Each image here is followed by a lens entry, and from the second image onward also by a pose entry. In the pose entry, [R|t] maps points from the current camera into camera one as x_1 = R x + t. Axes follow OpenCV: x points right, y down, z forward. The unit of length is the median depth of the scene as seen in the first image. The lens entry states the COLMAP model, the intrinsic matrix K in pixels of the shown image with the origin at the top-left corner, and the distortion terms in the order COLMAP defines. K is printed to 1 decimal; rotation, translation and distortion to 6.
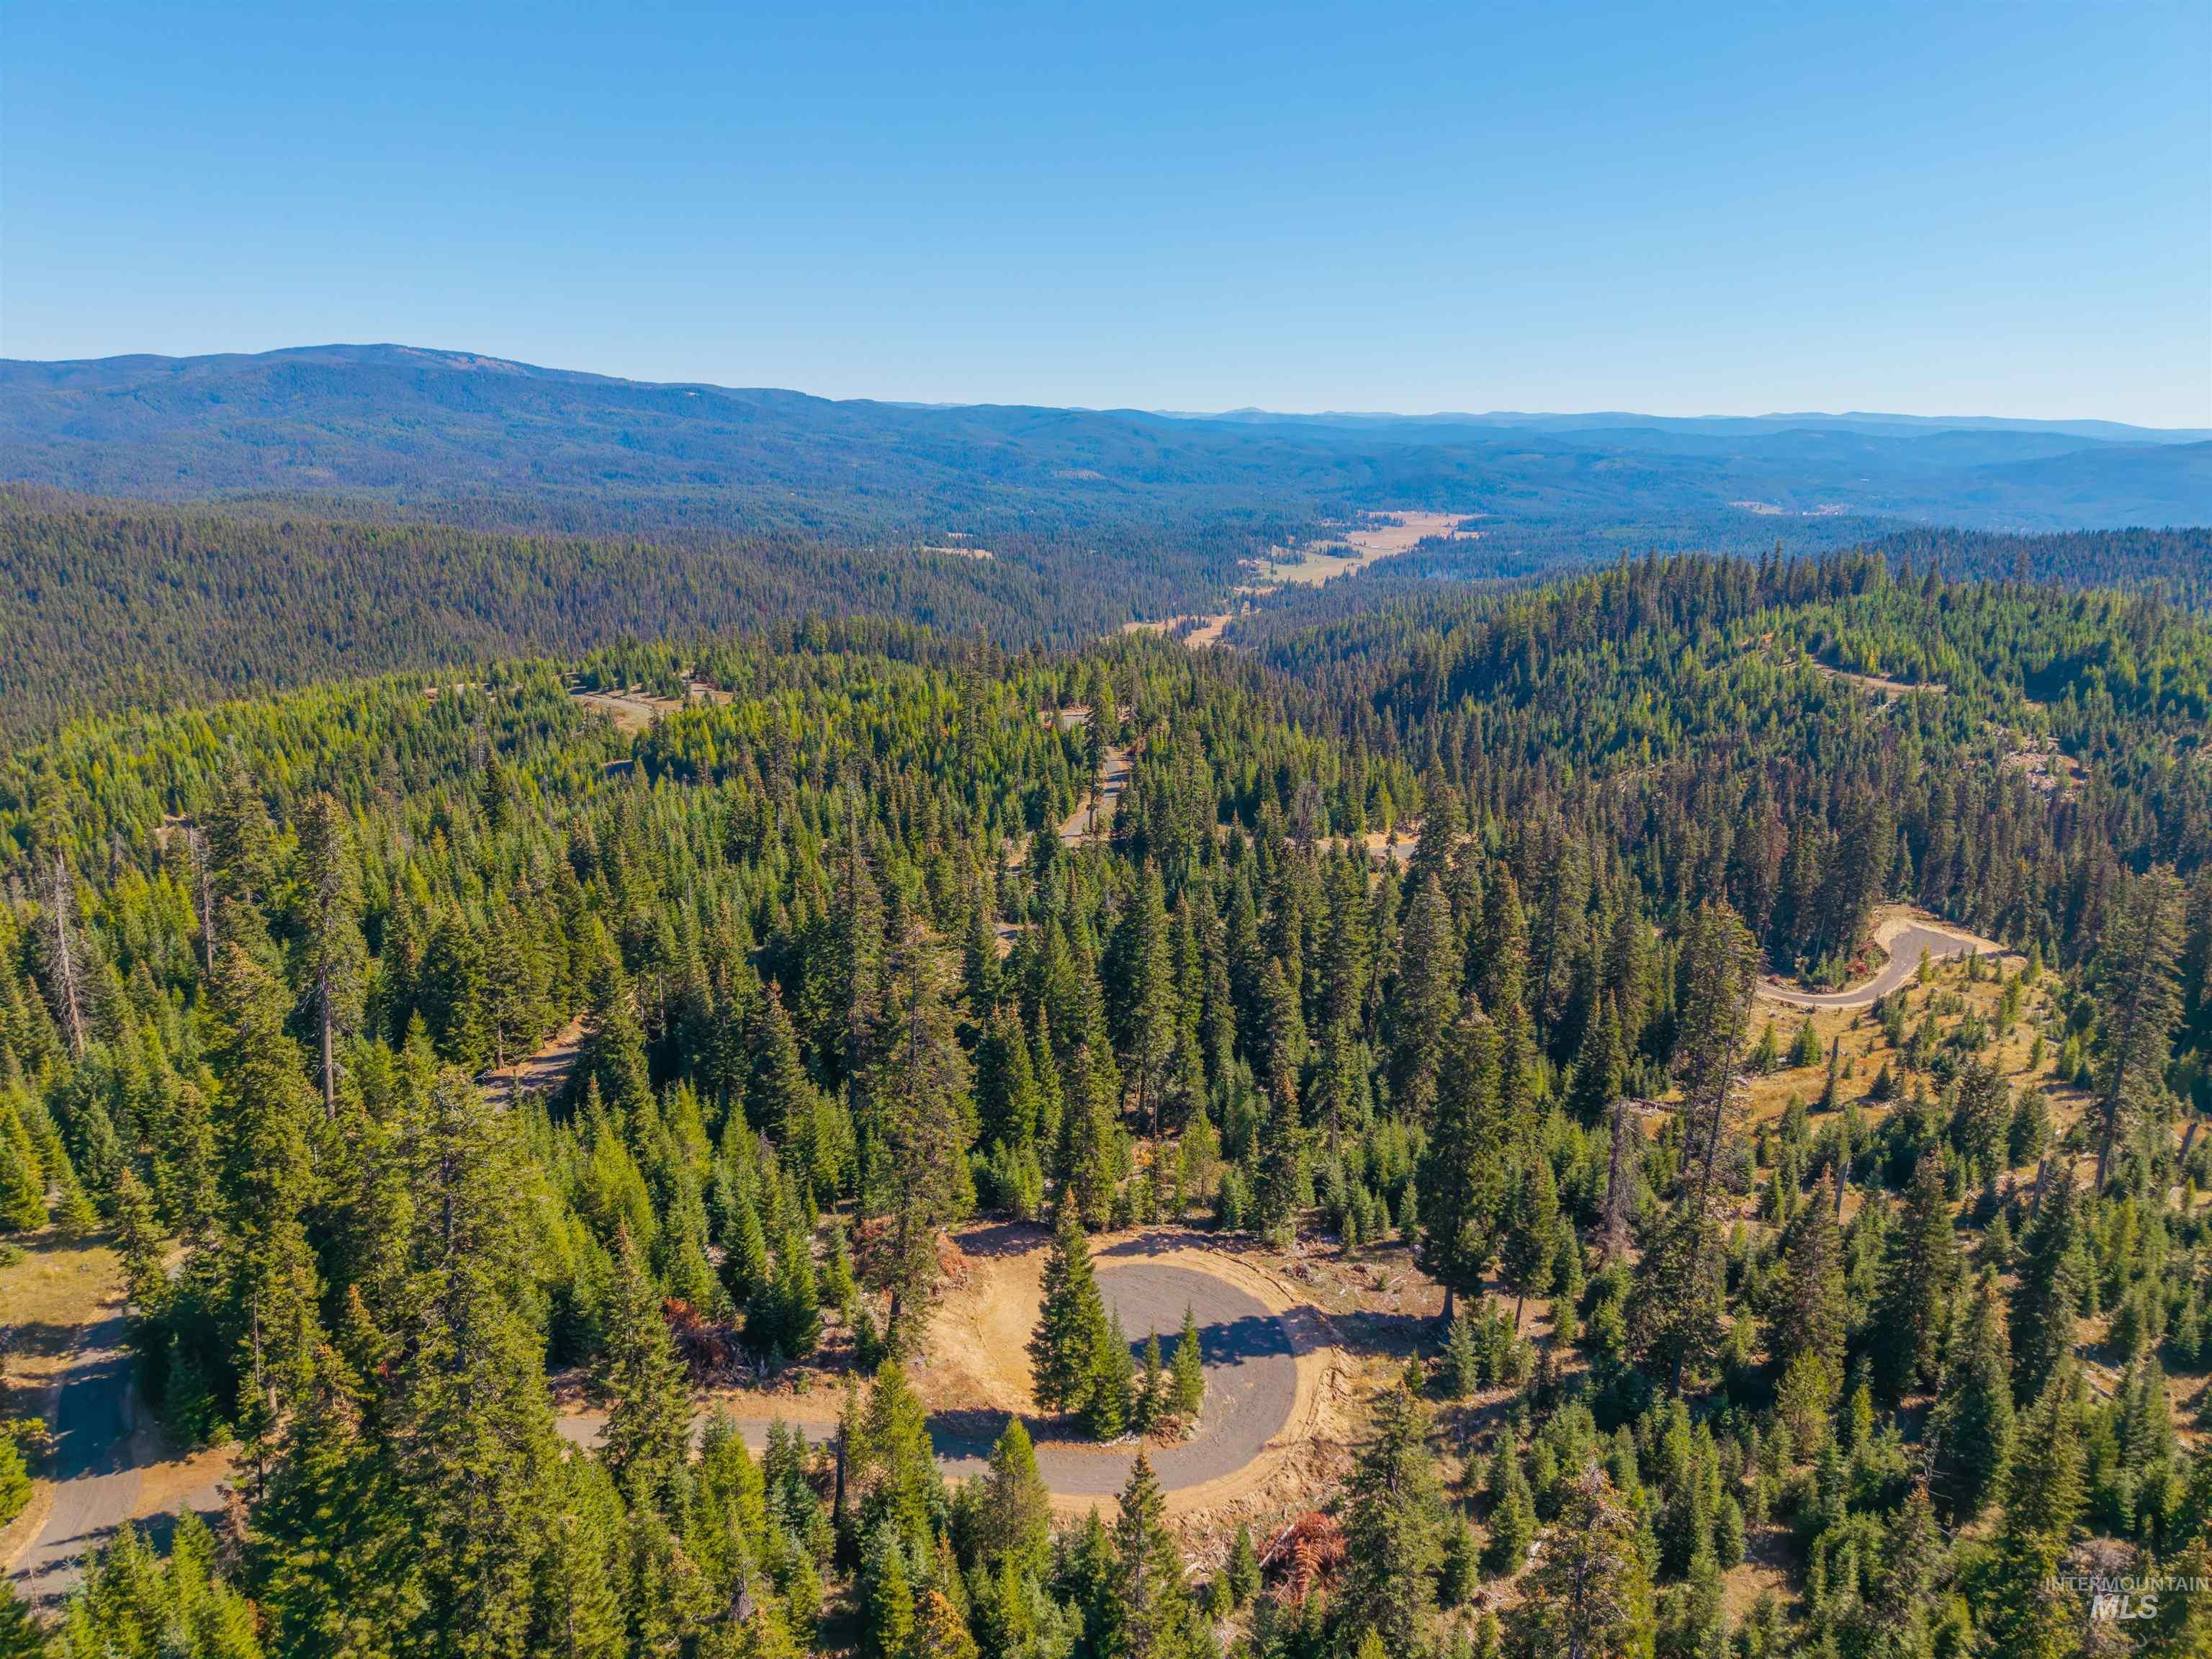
lens RADIAL K [[1479.0, 0, 1108.0], [0, 1479.0, 812.9], [0, 0, 1]] dist [0.041479, -0.059811]
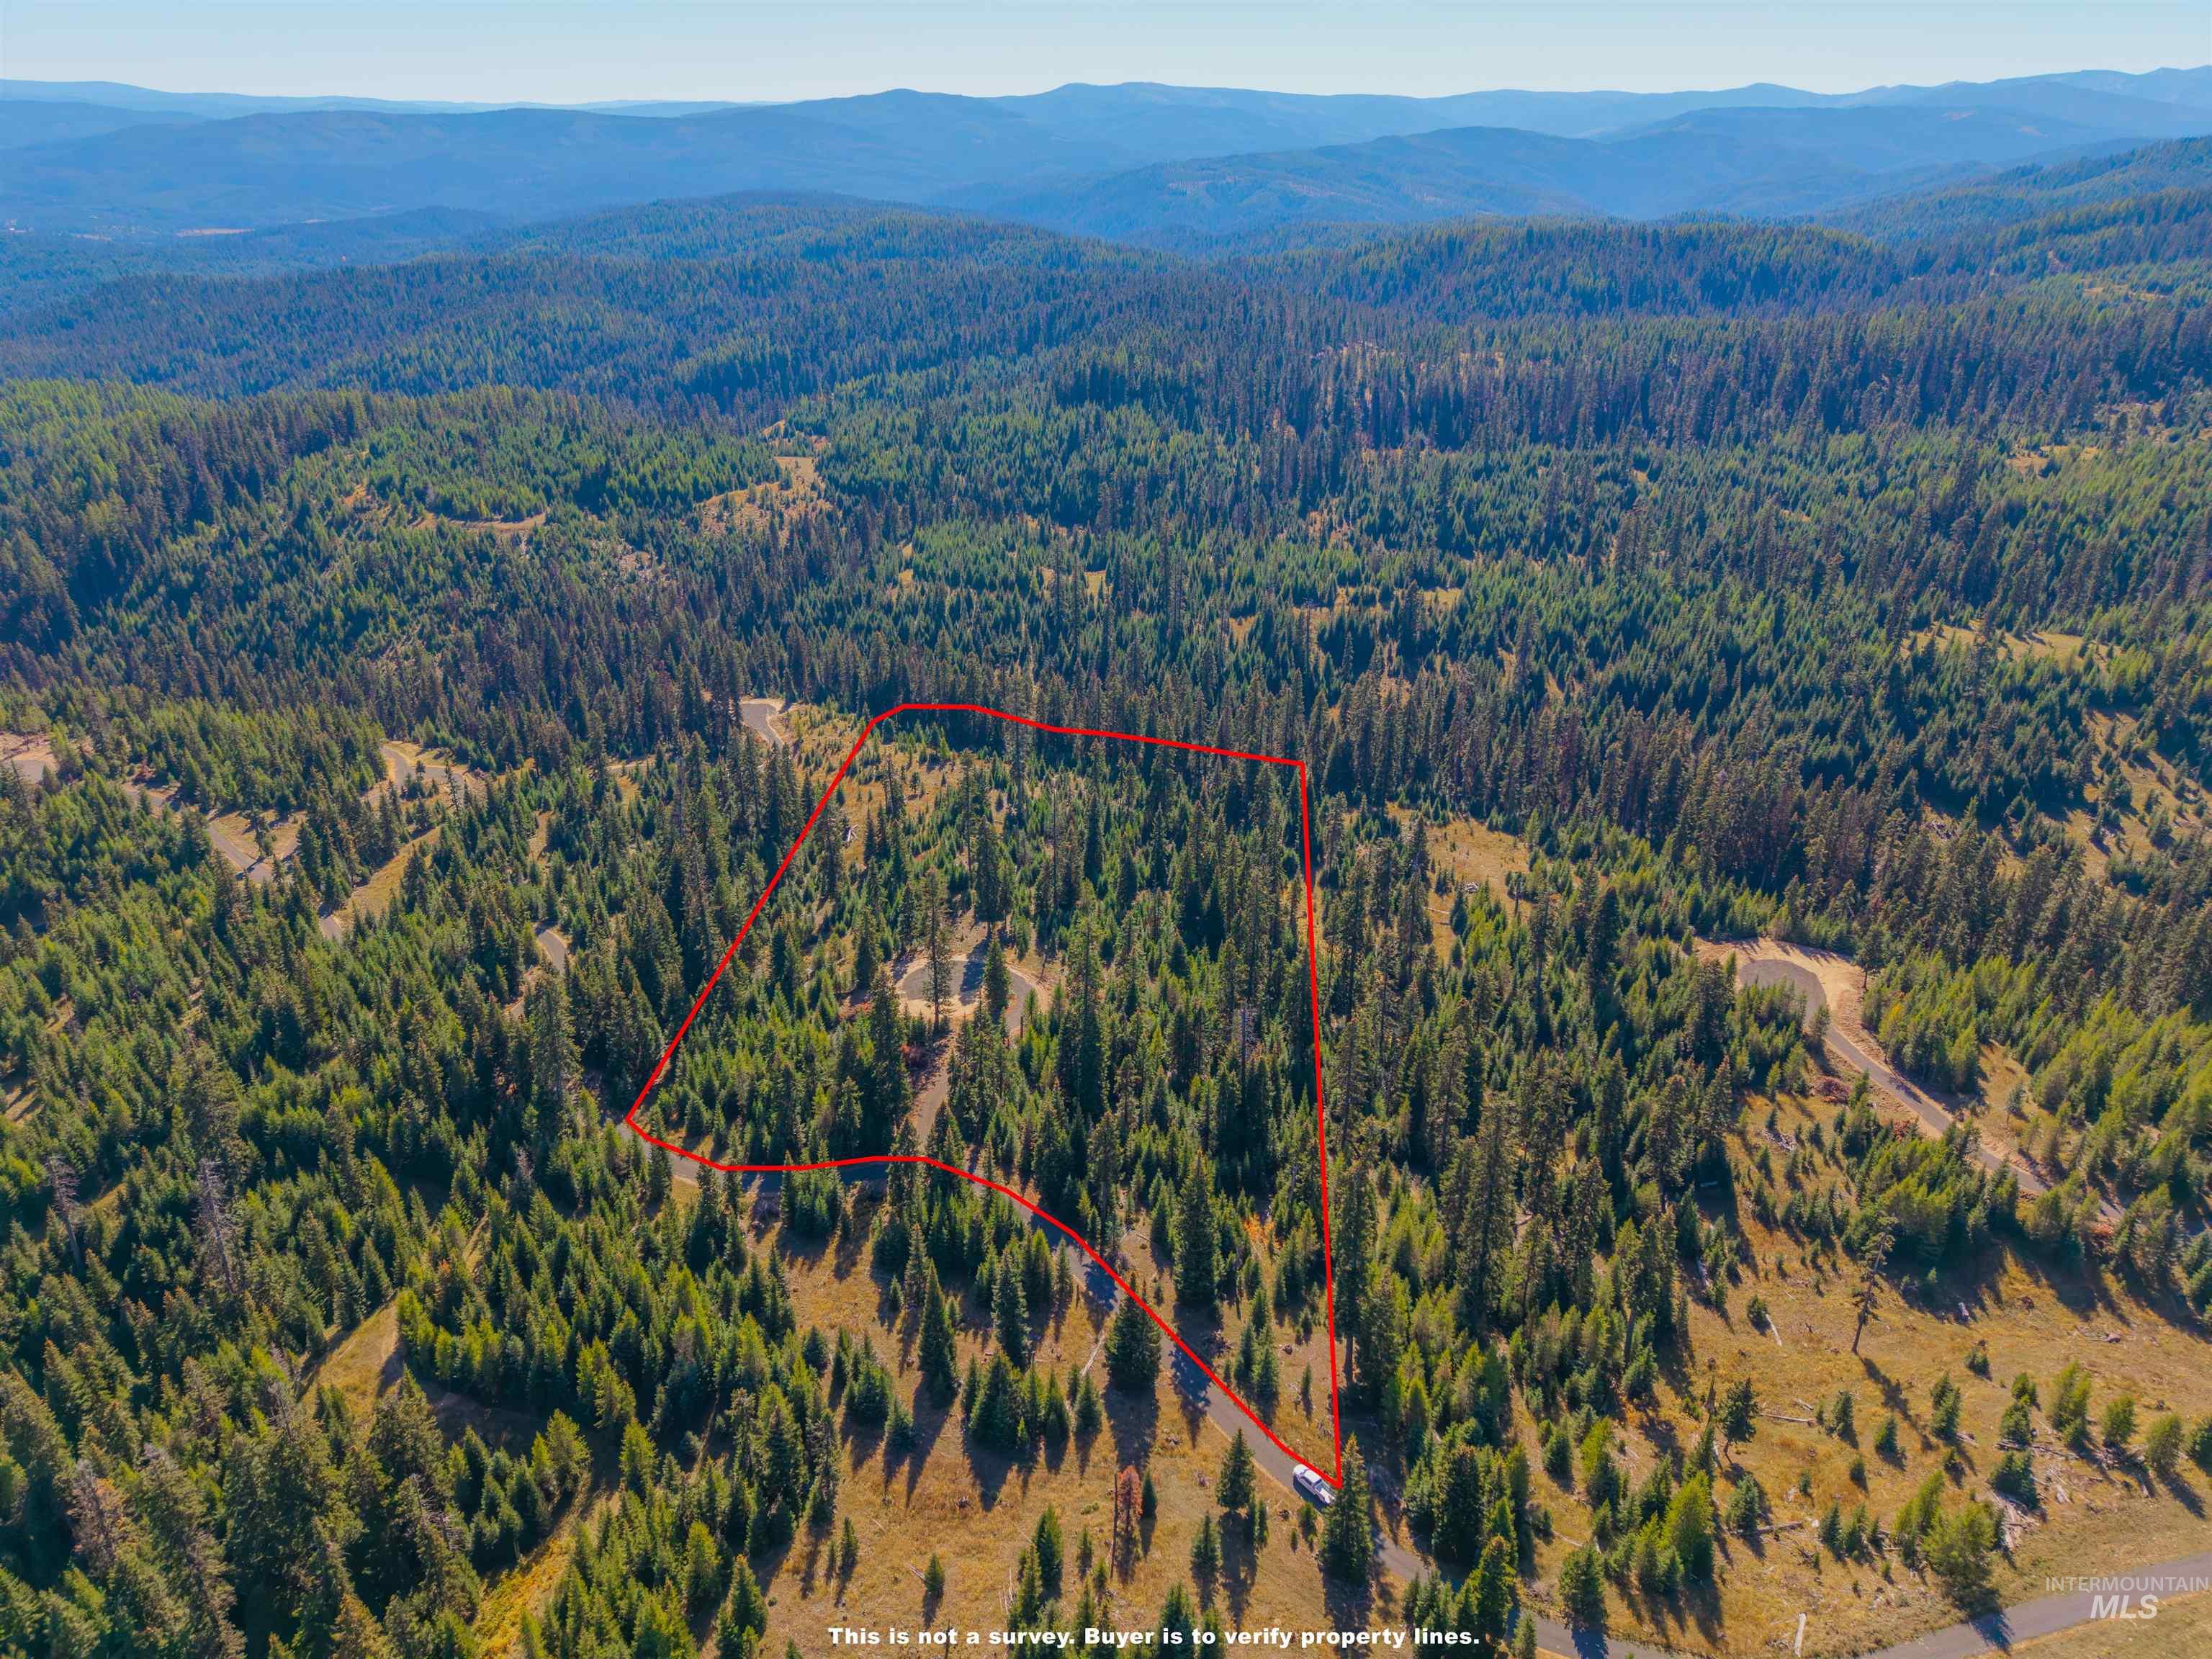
lens RADIAL K [[1478.3, 0, 1106.0], [0, 1478.3, 829.5], [0, 0, 1]] dist [0.017929, -0.019559]
pose [[0.438059, -0.399512, 0.805291, -0.452422], [0.218345, 0.916278, 0.335799, -0.175406], [-0.872026, 0.028732, 0.488615, -0.126817]]
